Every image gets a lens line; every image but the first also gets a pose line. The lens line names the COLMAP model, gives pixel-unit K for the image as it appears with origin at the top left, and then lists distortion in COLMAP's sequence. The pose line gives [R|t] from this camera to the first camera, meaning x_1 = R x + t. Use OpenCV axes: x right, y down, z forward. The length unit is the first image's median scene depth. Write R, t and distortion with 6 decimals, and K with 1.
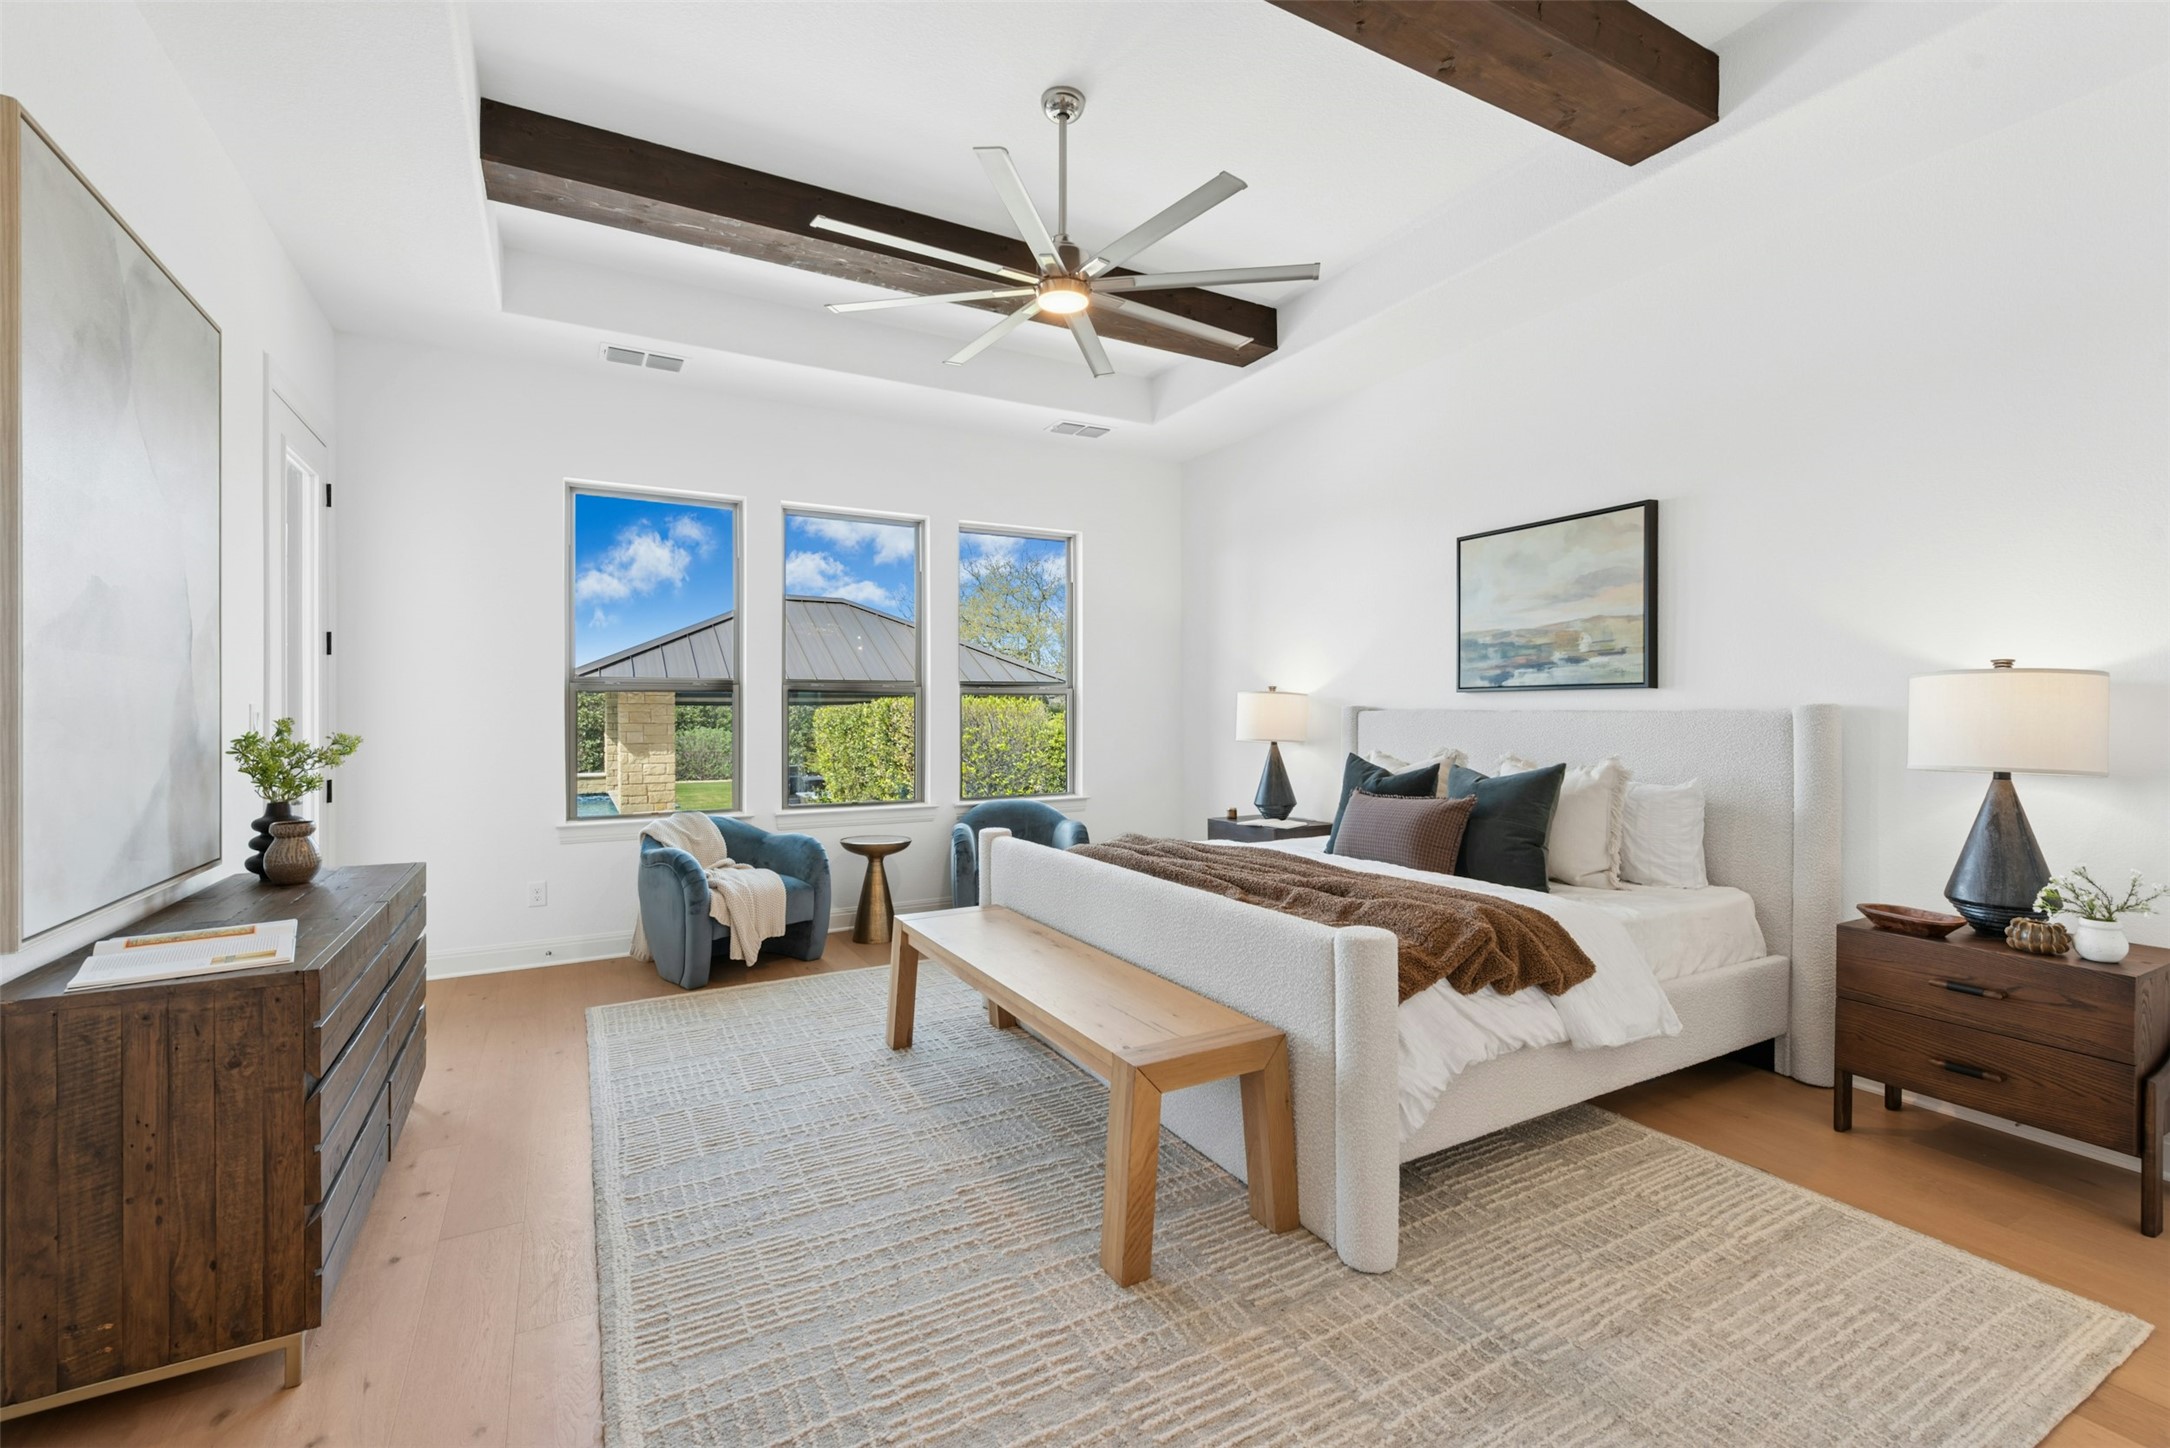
lens RADIAL K [[909.2, 0, 1100.1], [0, 909.2, 721.0], [0, 0, 1]] dist [0.014635, -0.009722]
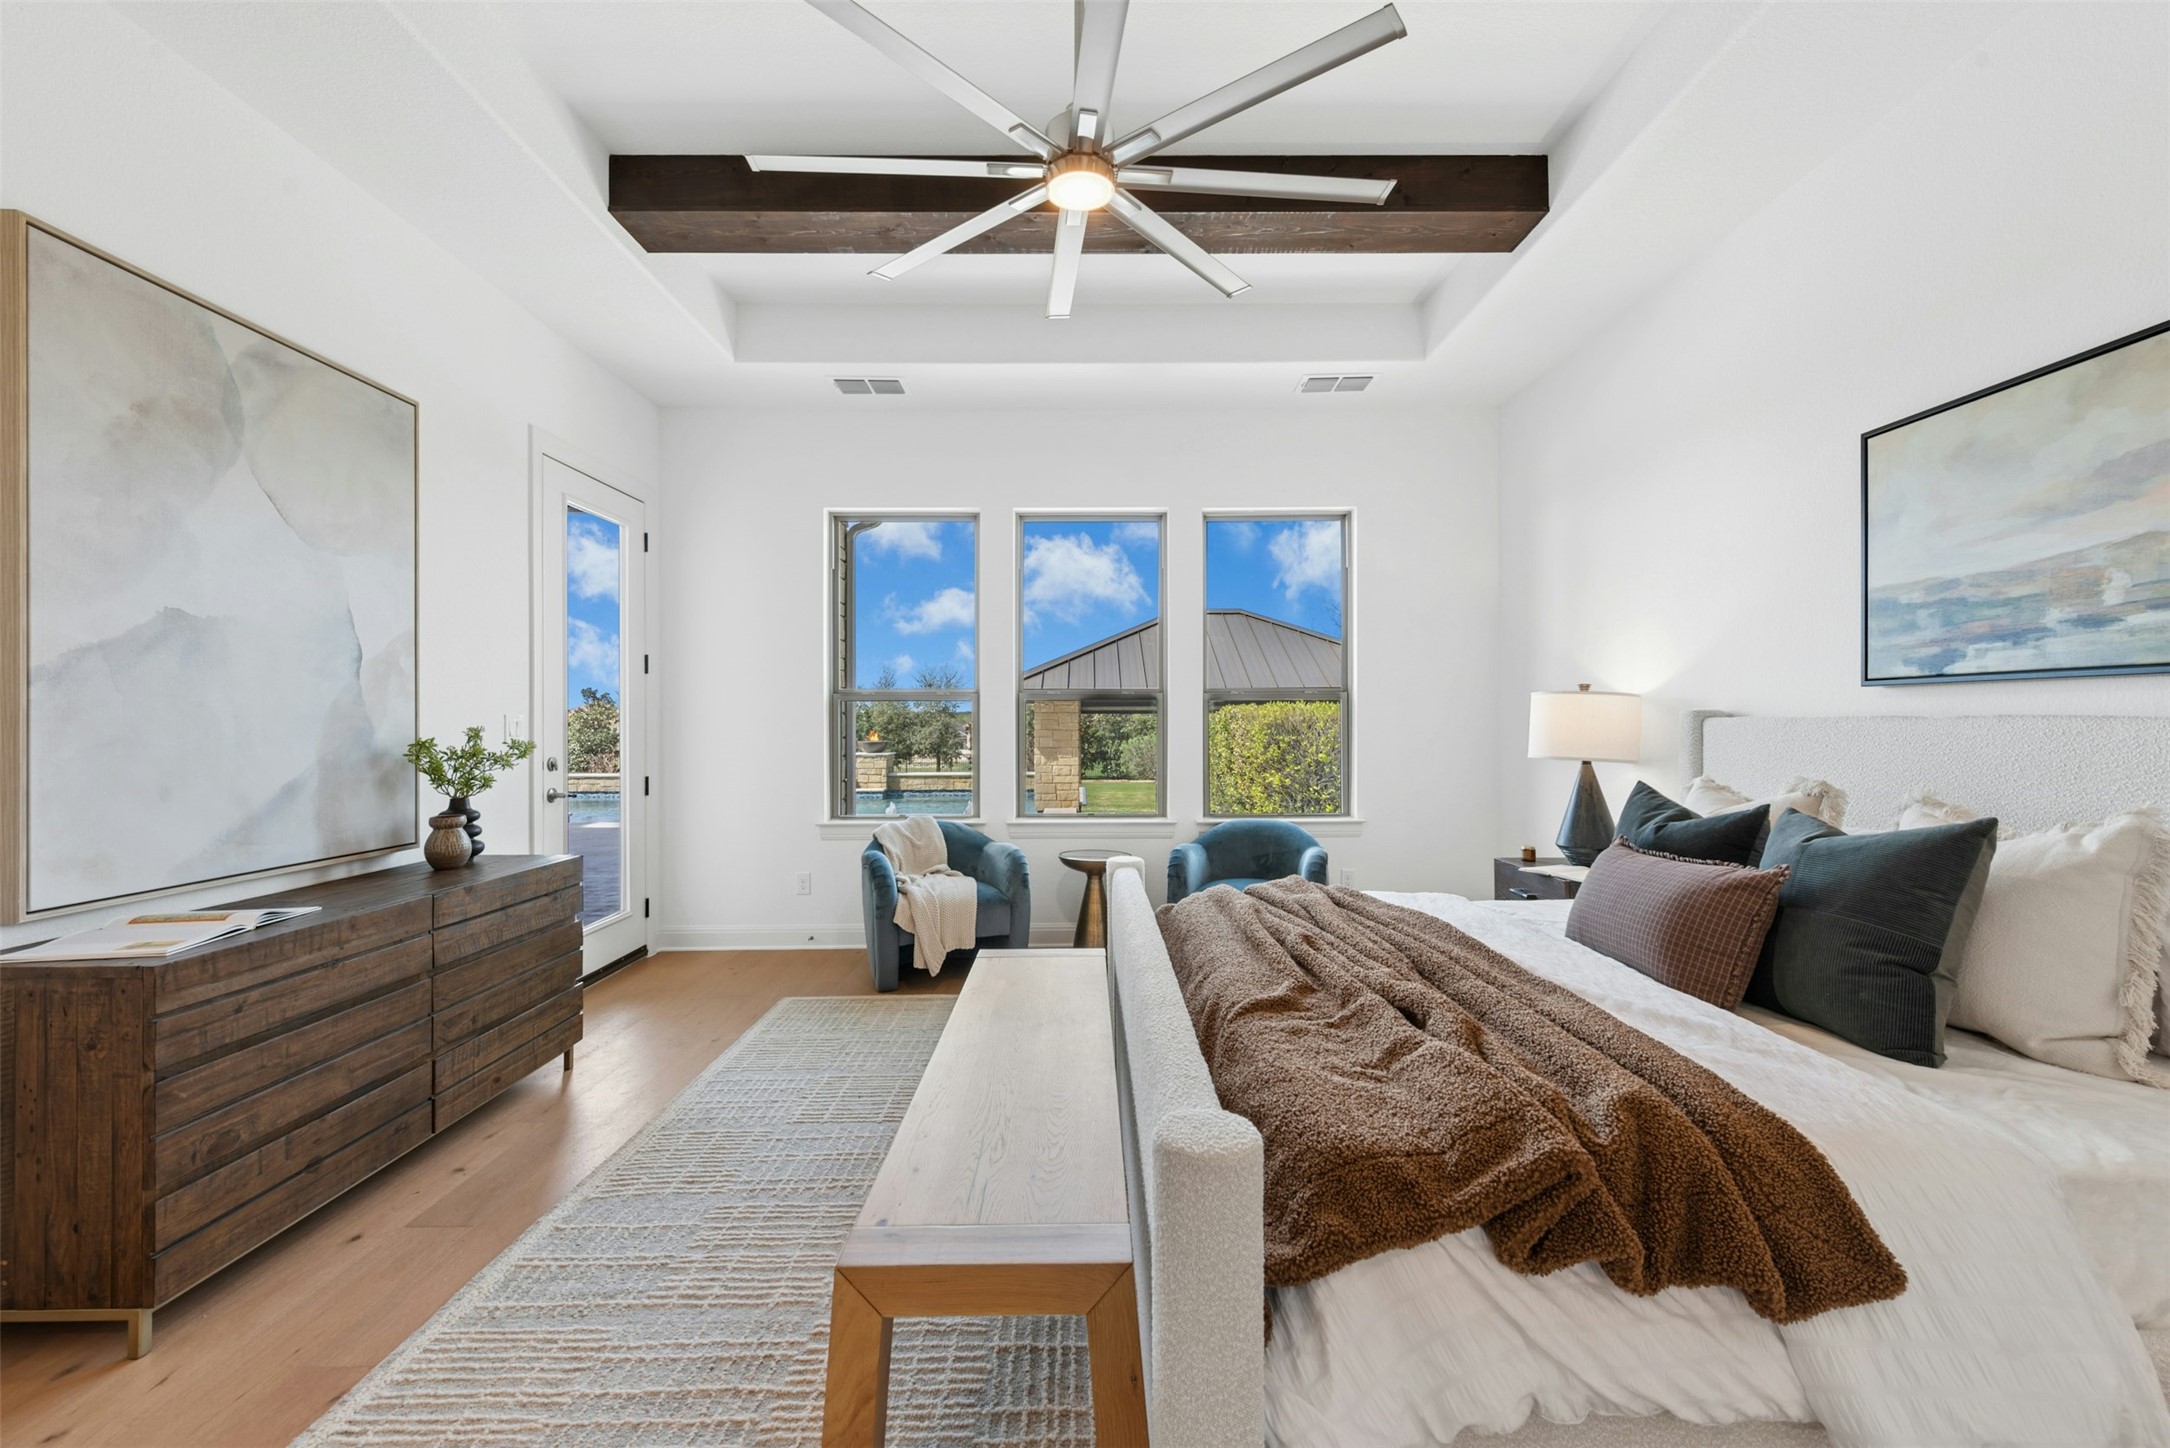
lens RADIAL K [[884.4, 0, 1085.0], [0, 884.4, 724.0], [0, 0, 1]] dist [0.014258, -0.006036]
pose [[0.880740, 0.000980, -0.473599, 0.246406], [-0.003199, 0.999987, -0.003880, -0.002905], [0.473589, 0.004933, 0.880732, 0.259548]]
